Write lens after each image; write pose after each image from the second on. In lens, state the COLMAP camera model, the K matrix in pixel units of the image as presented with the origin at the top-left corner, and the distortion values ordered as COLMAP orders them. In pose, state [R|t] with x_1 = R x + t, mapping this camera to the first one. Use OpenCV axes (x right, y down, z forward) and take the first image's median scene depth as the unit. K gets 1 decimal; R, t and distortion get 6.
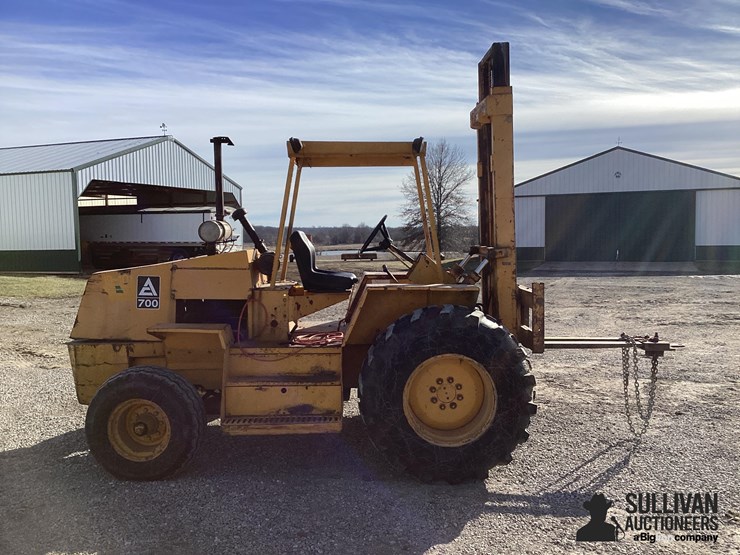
lens RADIAL K [[667.6, 0, 373.9], [0, 667.6, 275.9], [0, 0, 1]] dist [0.100310, -0.188733]
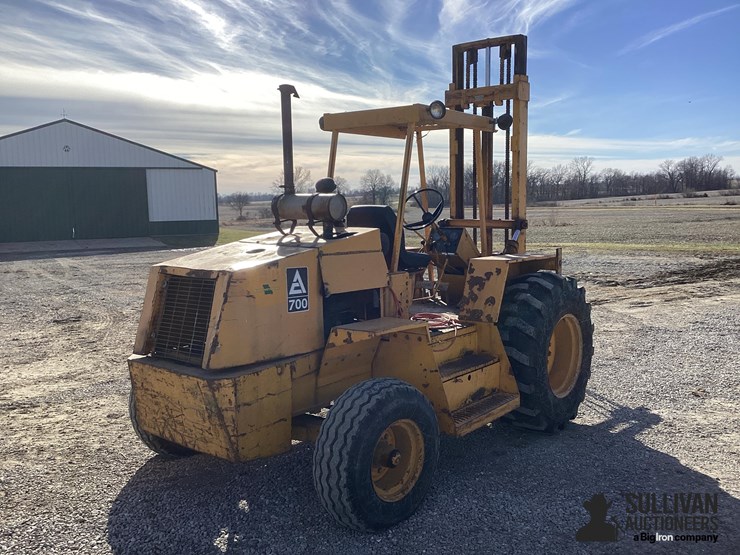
lens RADIAL K [[667.6, 0, 373.9], [0, 667.6, 275.9], [0, 0, 1]] dist [0.100310, -0.188733]
pose [[0.651281, -0.084027, 0.754170, -0.836184], [0.058605, 0.996452, 0.060411, -0.030336], [-0.756570, 0.004853, 0.653894, 0.453322]]
